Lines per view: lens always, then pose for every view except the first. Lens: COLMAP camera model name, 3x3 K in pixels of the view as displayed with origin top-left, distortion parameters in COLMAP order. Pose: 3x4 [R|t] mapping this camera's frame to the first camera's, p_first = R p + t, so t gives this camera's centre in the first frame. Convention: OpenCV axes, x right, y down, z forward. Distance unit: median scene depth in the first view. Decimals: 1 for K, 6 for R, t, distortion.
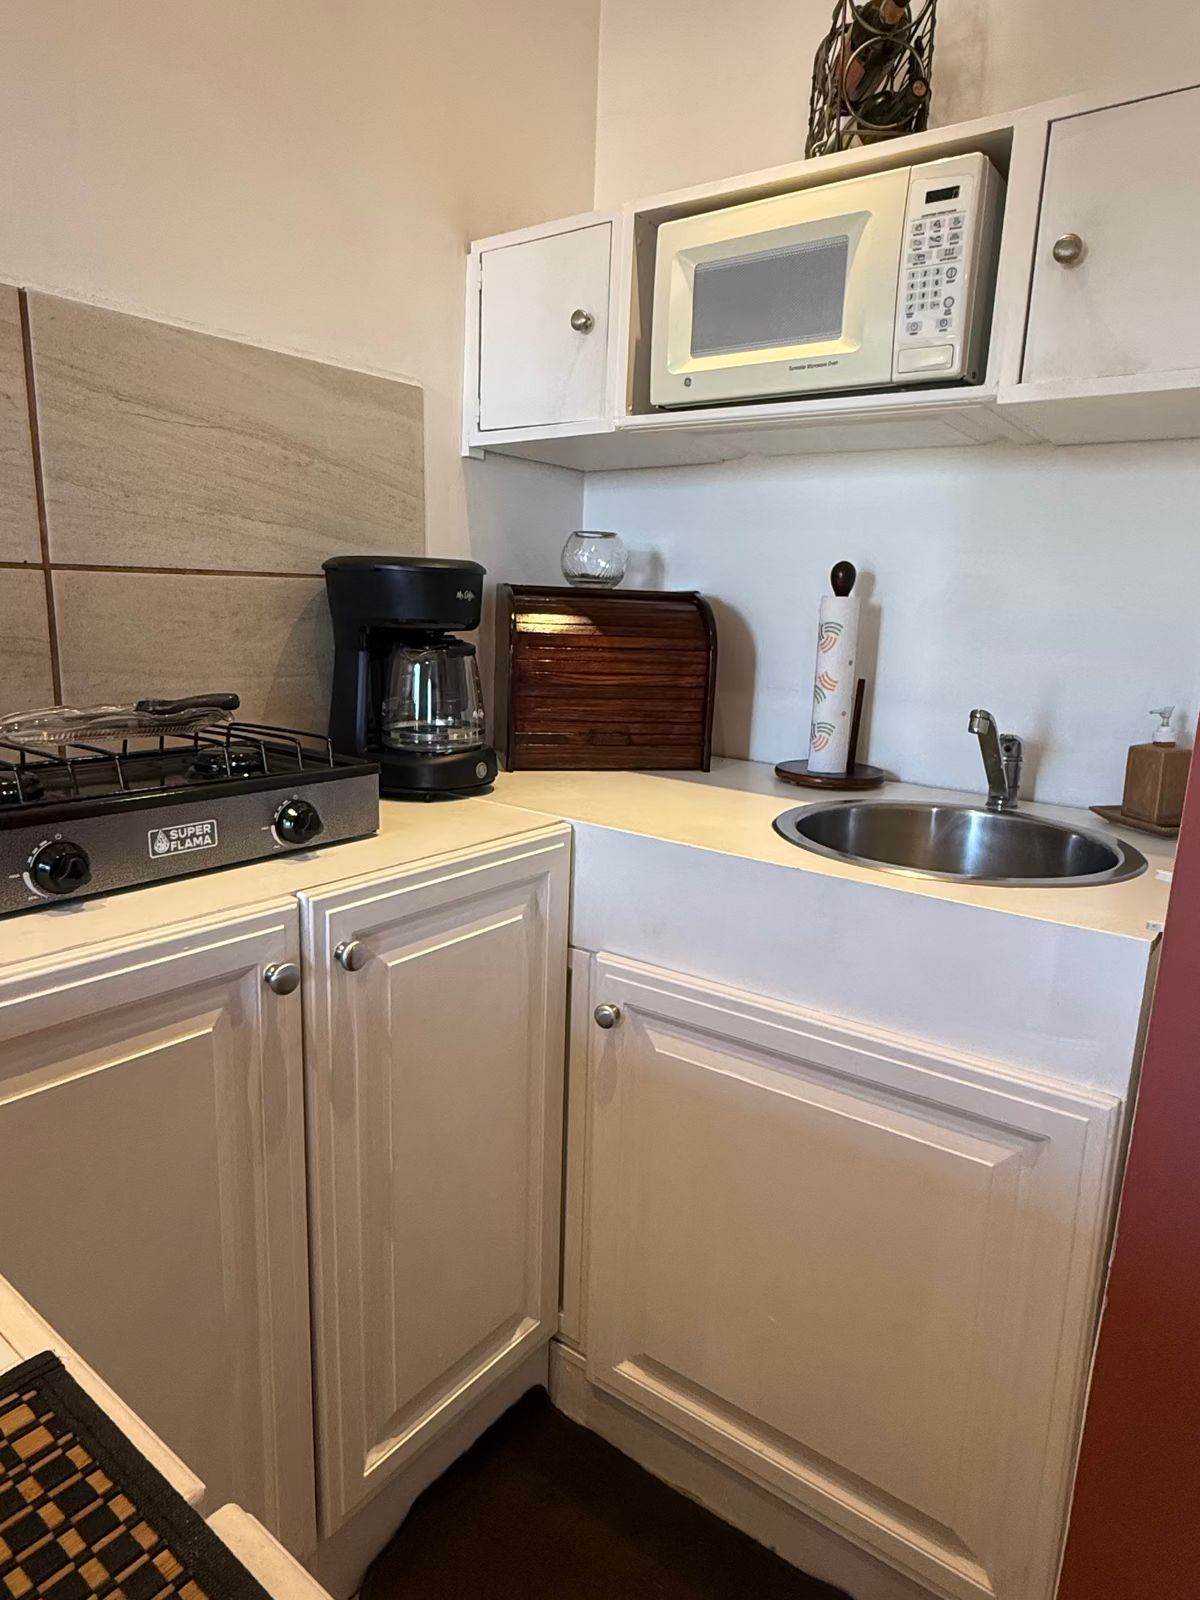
lens RADIAL K [[971.2, 0, 584.1], [0, 971.2, 790.6], [0, 0, 1]] dist [-0.005556, 0.004021]
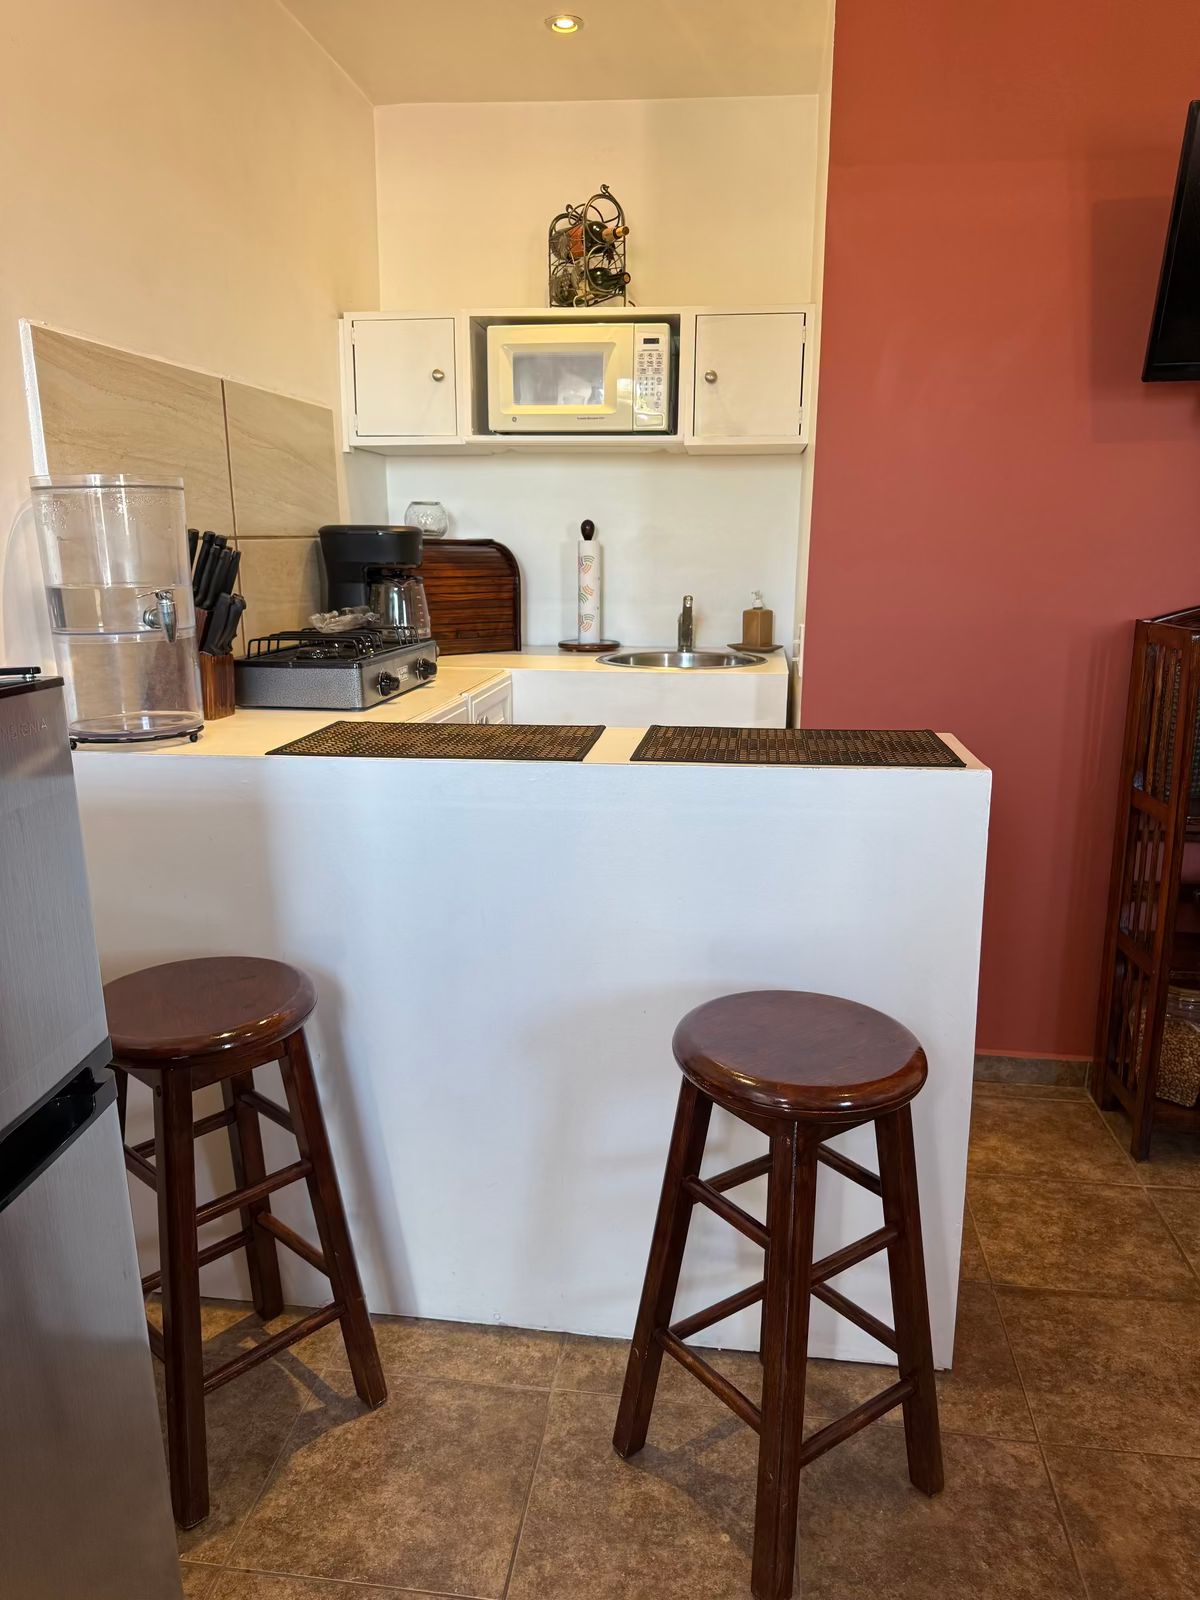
lens RADIAL K [[1140.8, 0, 605.3], [0, 1140.8, 812.3], [0, 0, 1]] dist [0.015880, -0.003005]
pose [[0.858976, -0.148758, 0.489930, -0.865573], [0.126548, 0.988859, 0.078376, 0.138036], [-0.496131, -0.005323, 0.868231, -0.871894]]
